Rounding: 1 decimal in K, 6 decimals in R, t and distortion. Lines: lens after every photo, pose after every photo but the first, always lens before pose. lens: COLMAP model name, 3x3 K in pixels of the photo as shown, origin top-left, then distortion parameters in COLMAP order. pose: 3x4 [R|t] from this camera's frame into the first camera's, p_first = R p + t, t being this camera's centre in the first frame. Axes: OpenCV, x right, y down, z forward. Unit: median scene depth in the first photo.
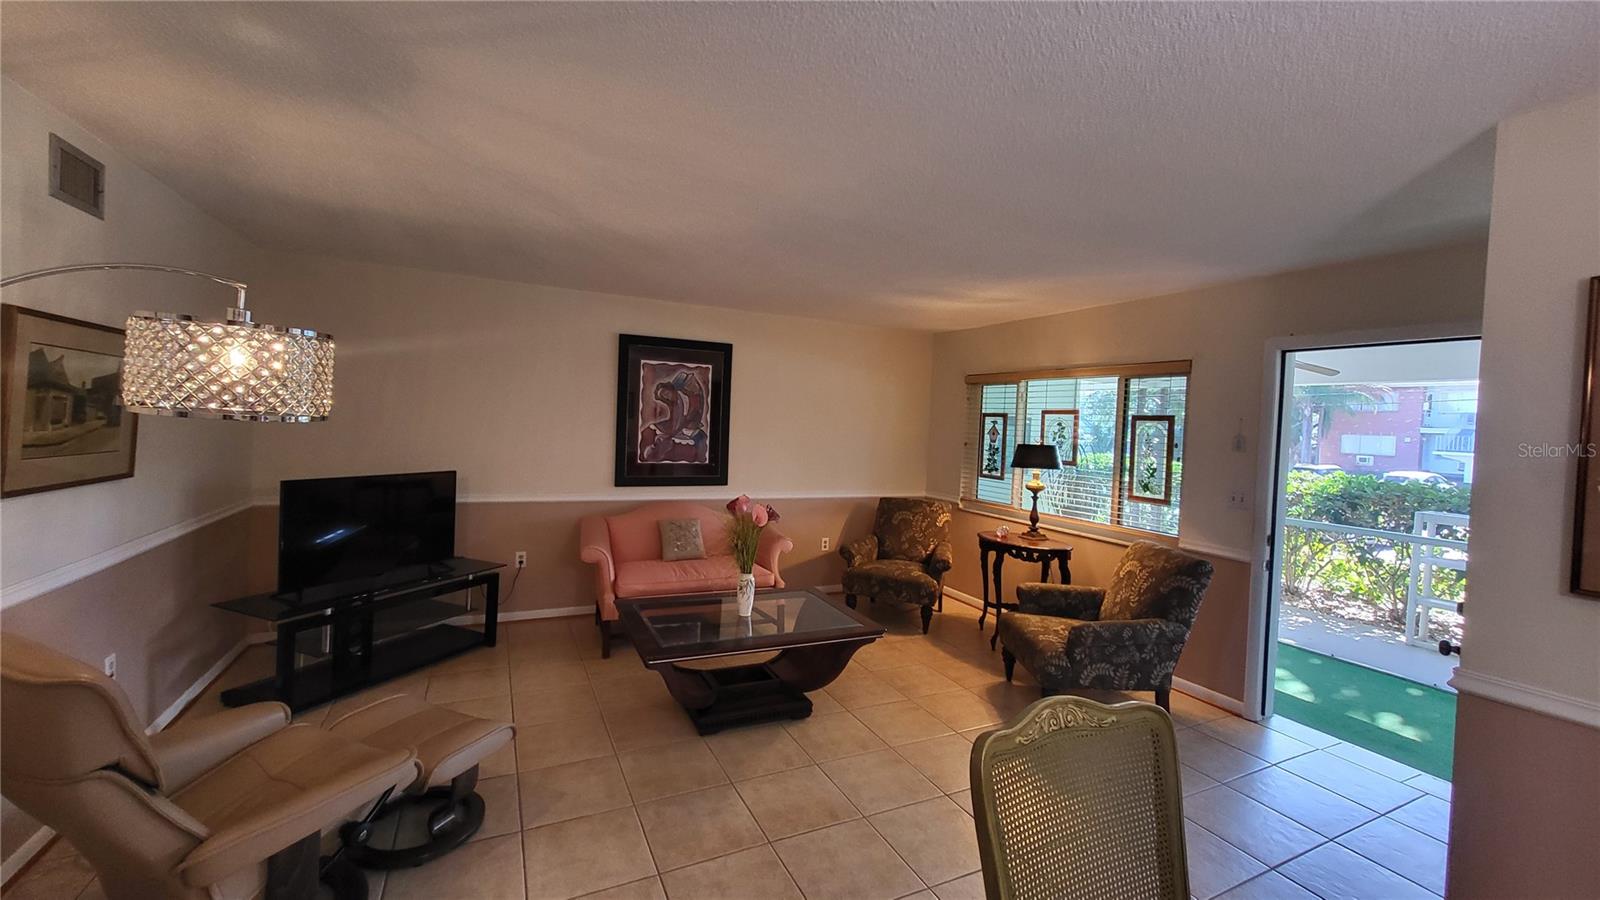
lens RADIAL K [[631.6, 0, 796.0], [0, 631.6, 438.5], [0, 0, 1]] dist [0.003534, -0.000152]
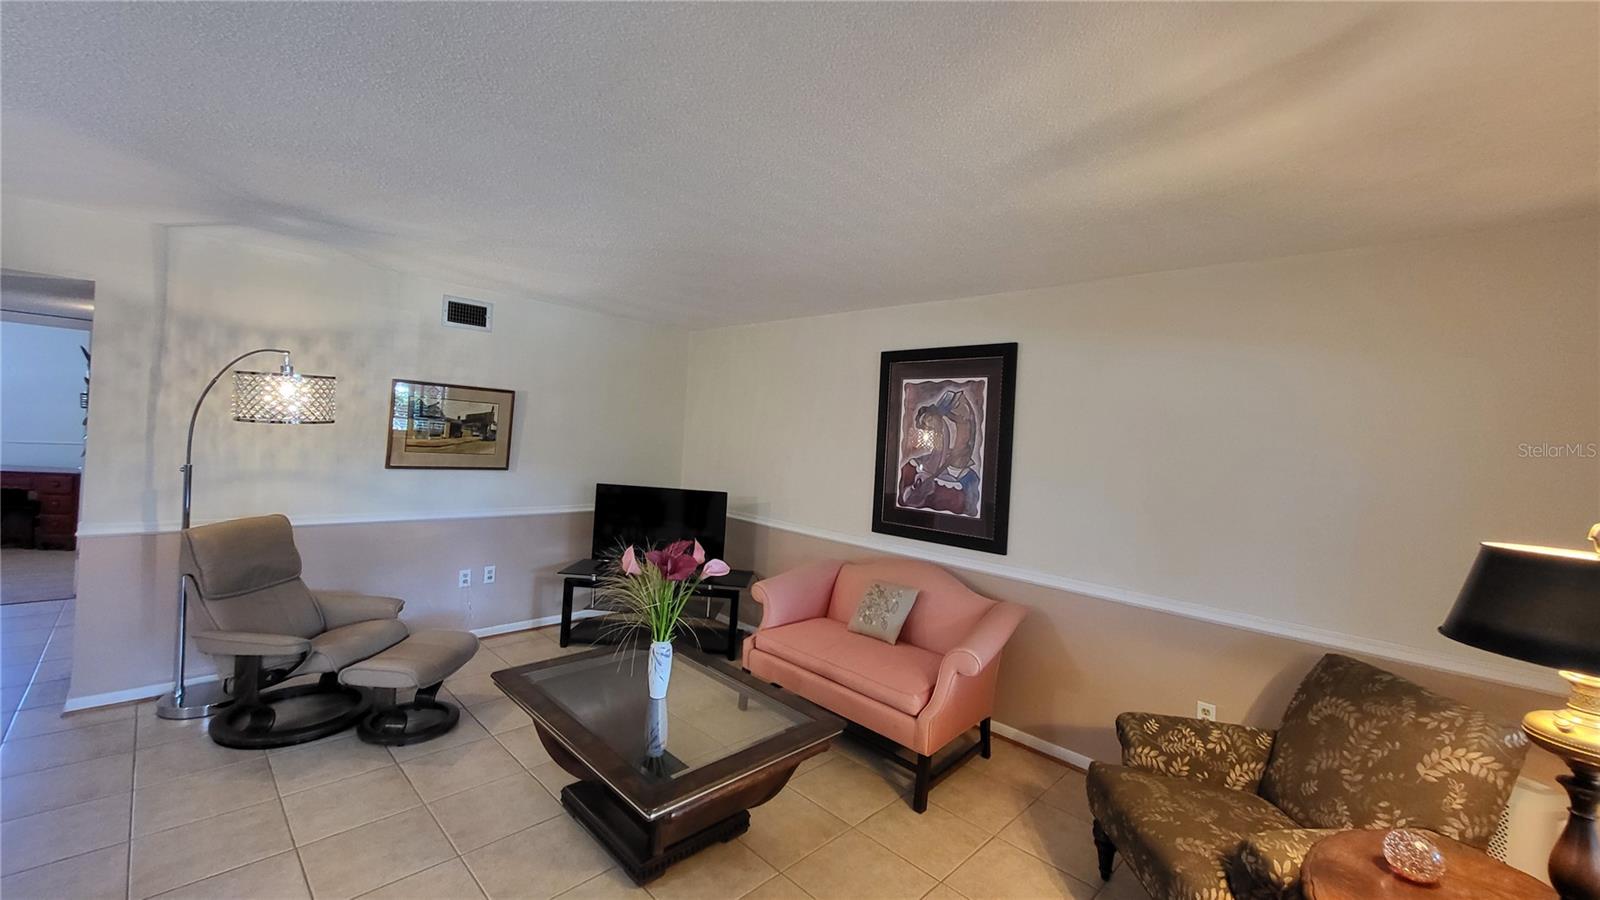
lens RADIAL K [[631.6, 0, 798.4], [0, 631.6, 443.1], [0, 0, 1]] dist [0.003534, -0.000152]
pose [[0.336300, -0.010572, -0.941695, 0.463534], [-0.069657, 0.996919, -0.036068, -0.004457], [0.939175, 0.077725, 0.334528, 0.594183]]
